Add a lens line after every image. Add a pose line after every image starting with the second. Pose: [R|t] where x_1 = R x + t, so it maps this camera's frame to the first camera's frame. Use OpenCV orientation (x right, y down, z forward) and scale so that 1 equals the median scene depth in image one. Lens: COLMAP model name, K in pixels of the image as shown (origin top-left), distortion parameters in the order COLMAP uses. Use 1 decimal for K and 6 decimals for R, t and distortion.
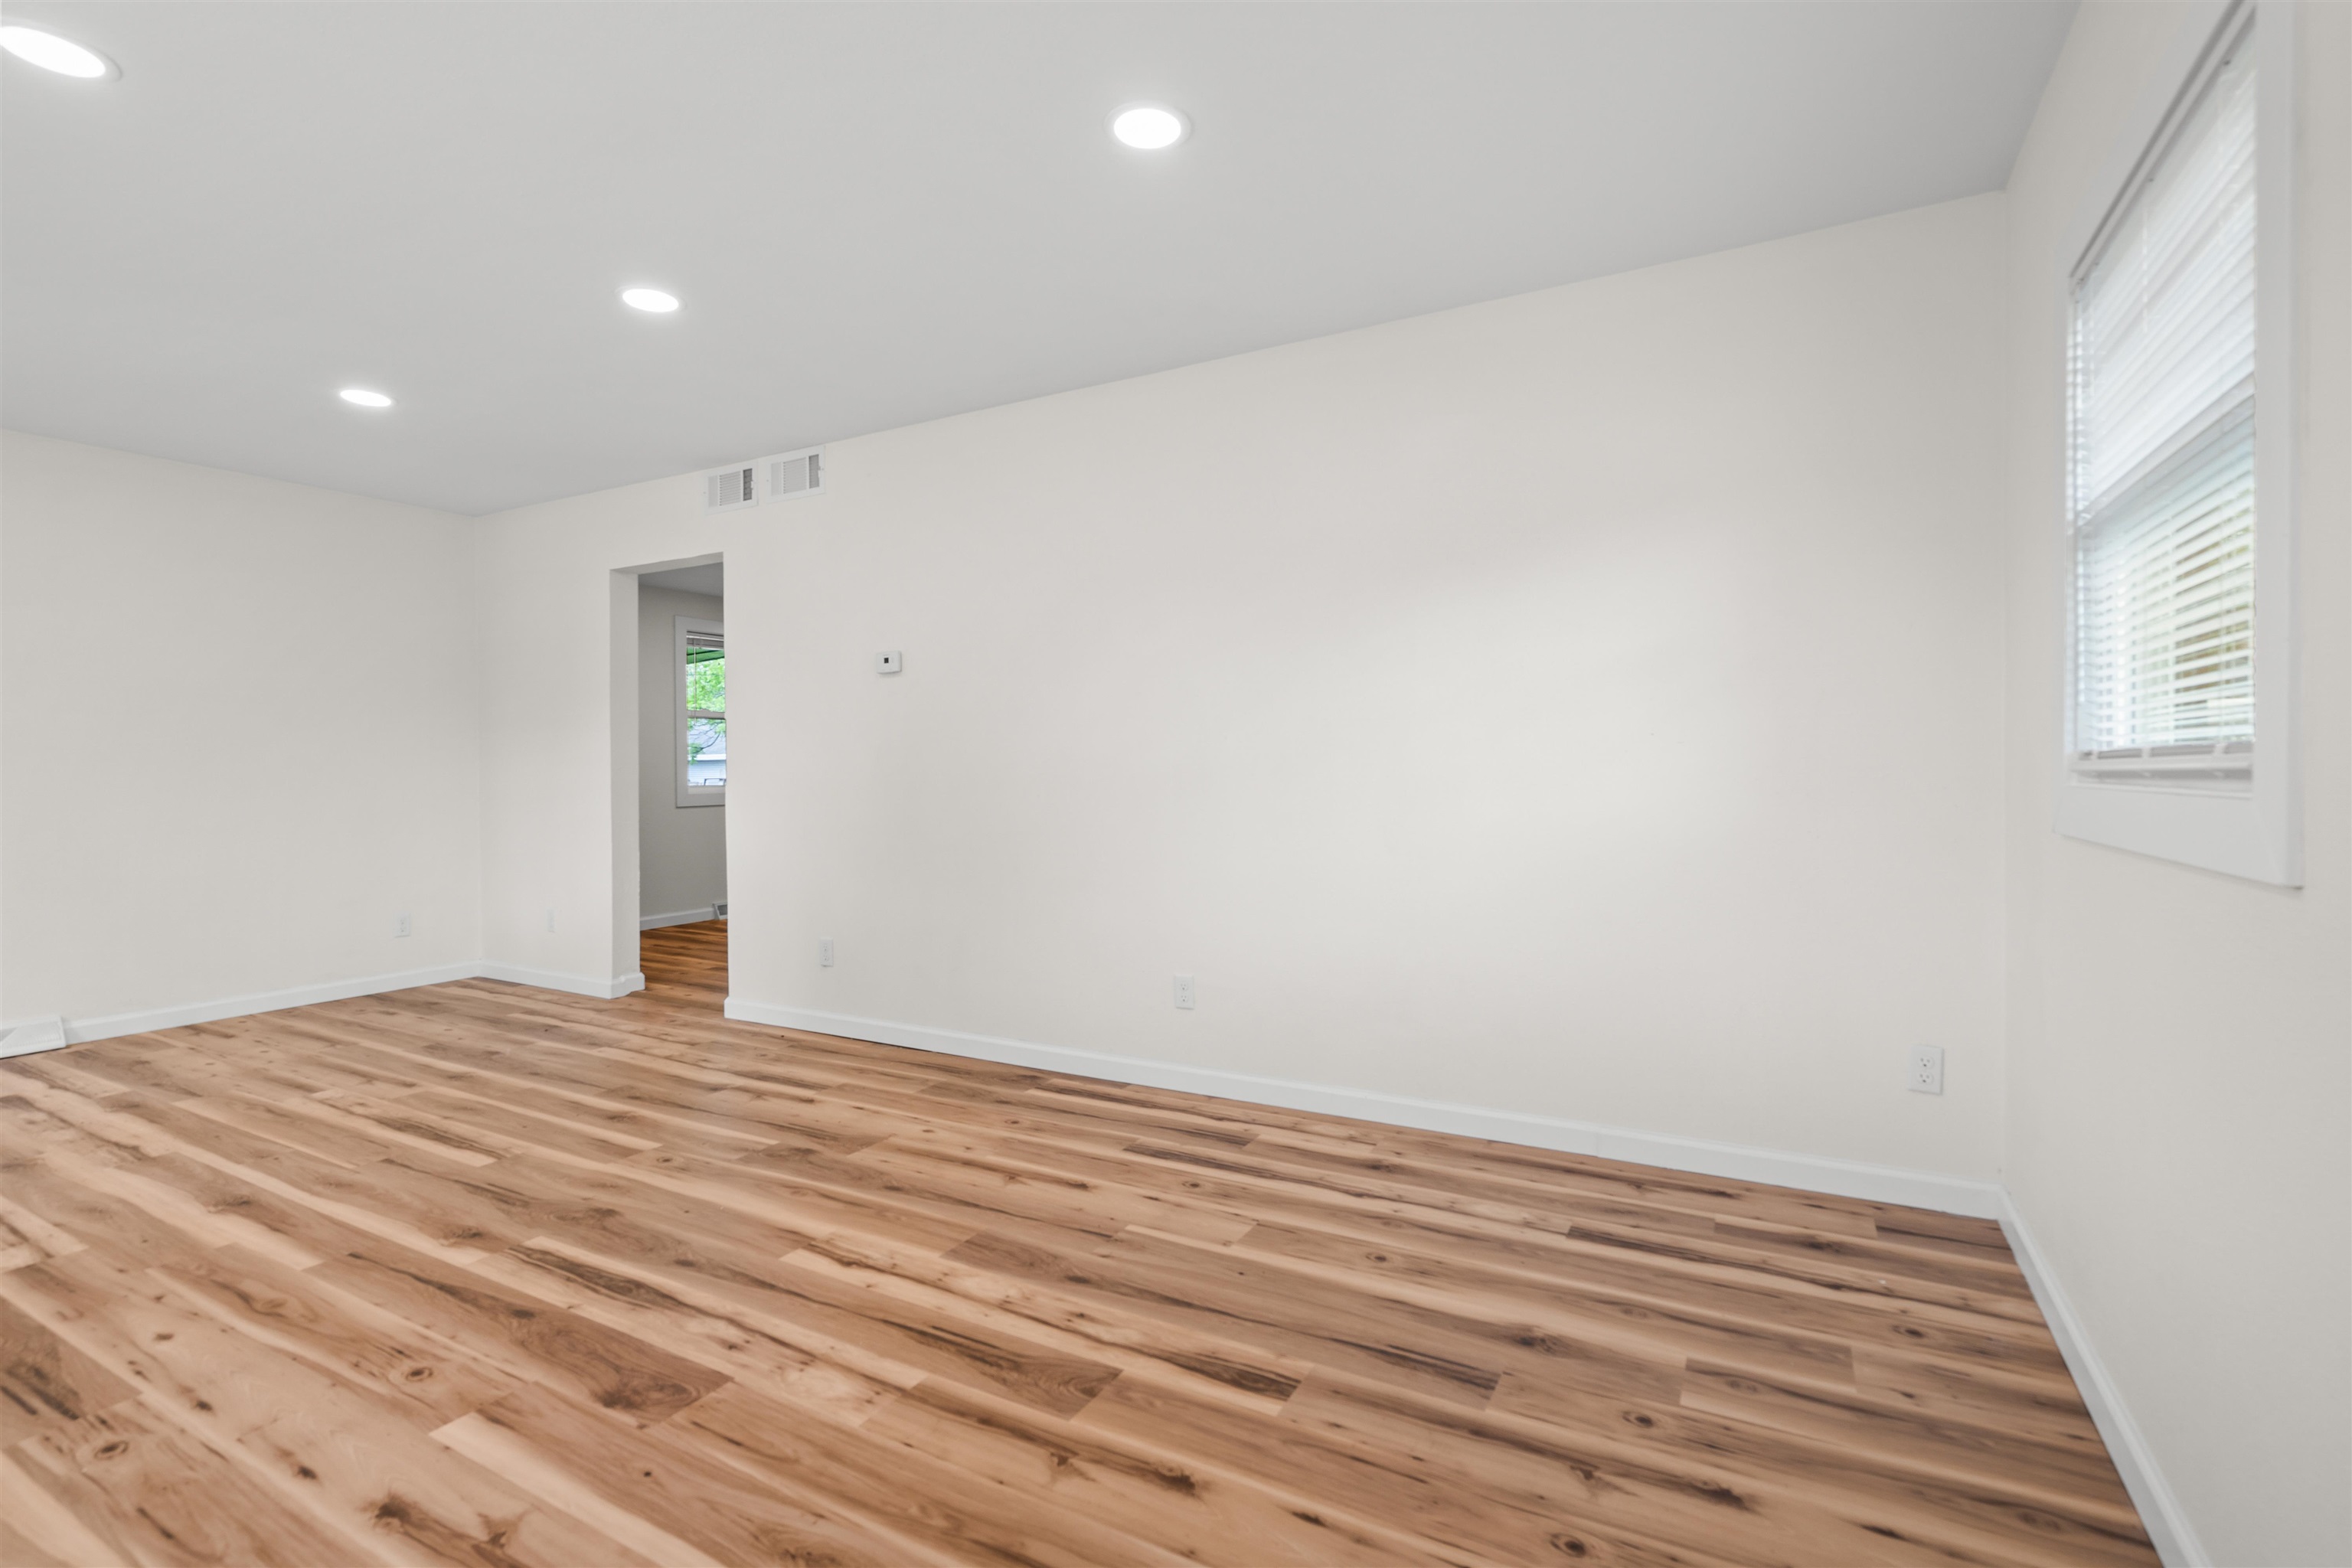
lens RADIAL K [[1068.1, 0, 1183.9], [0, 1068.1, 830.1], [0, 0, 1]] dist [0.000299, 0.000576]
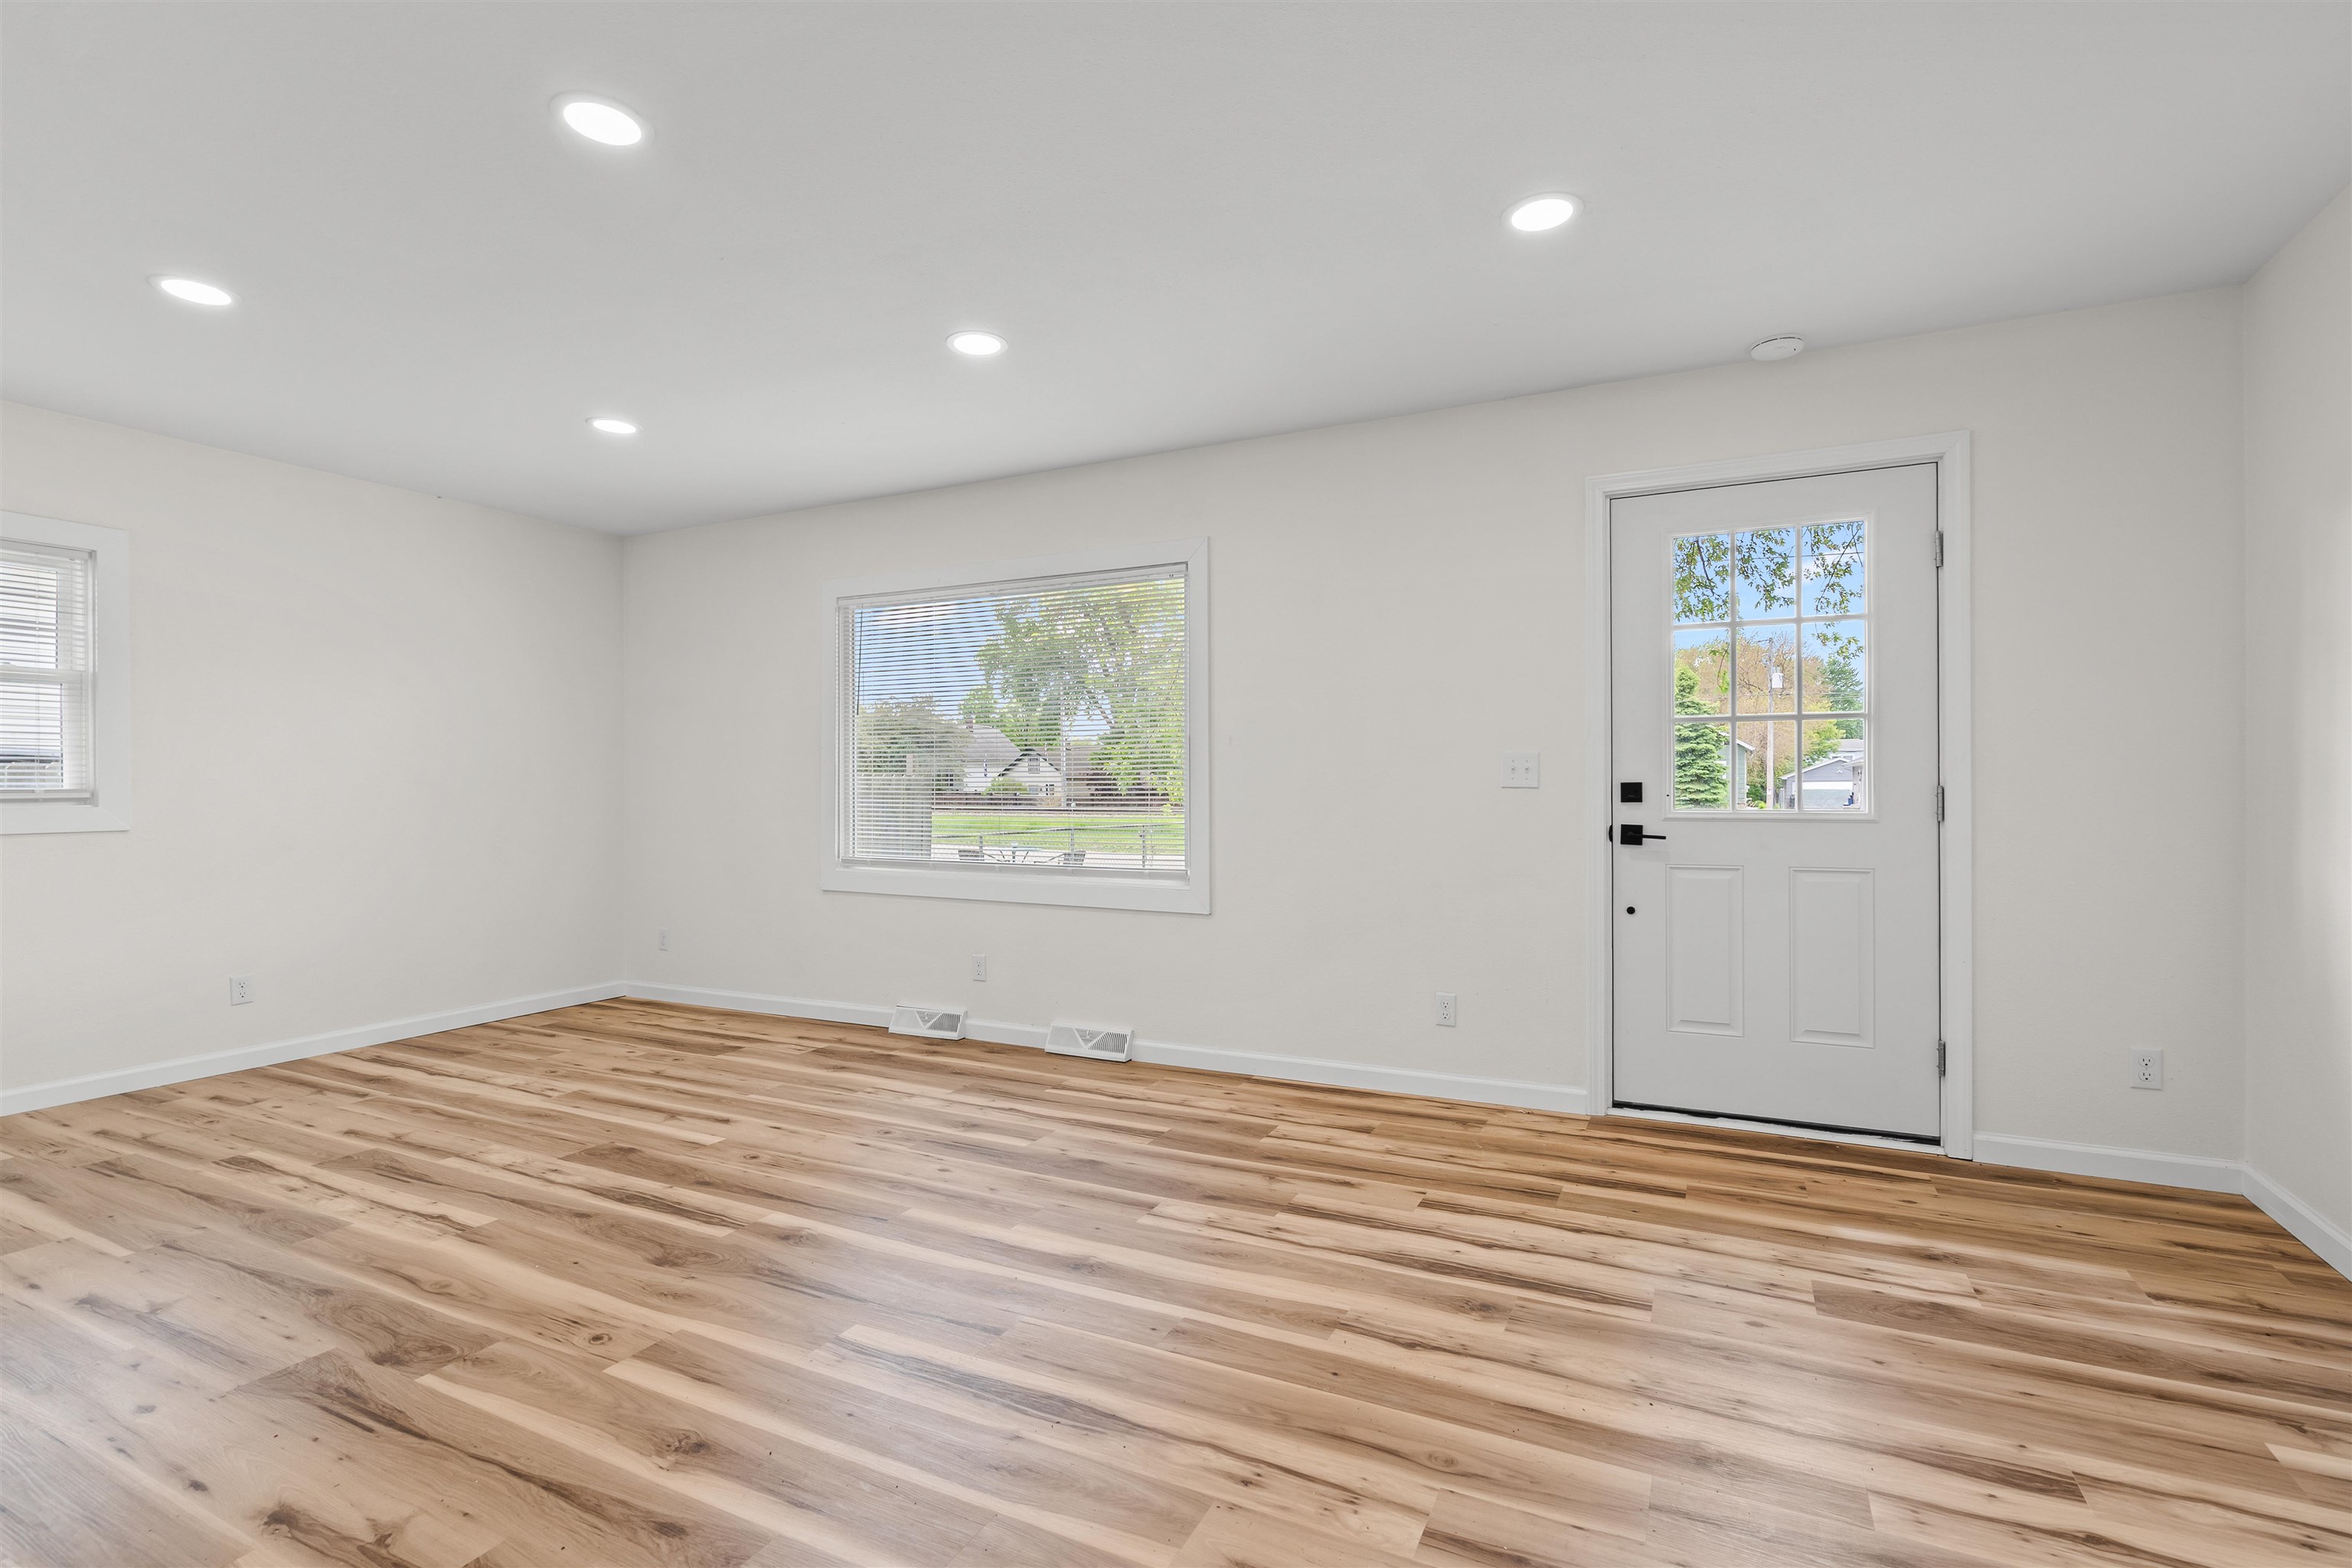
lens RADIAL K [[1088.0, 0, 1182.6], [0, 1088.0, 763.7], [0, 0, 1]] dist [-0.005443, 0.001638]
pose [[-0.999139, 0.010435, -0.040161, -0.905631], [0.008943, 0.999269, 0.037168, -0.104460], [0.040520, 0.036777, -0.998502, 1.838982]]
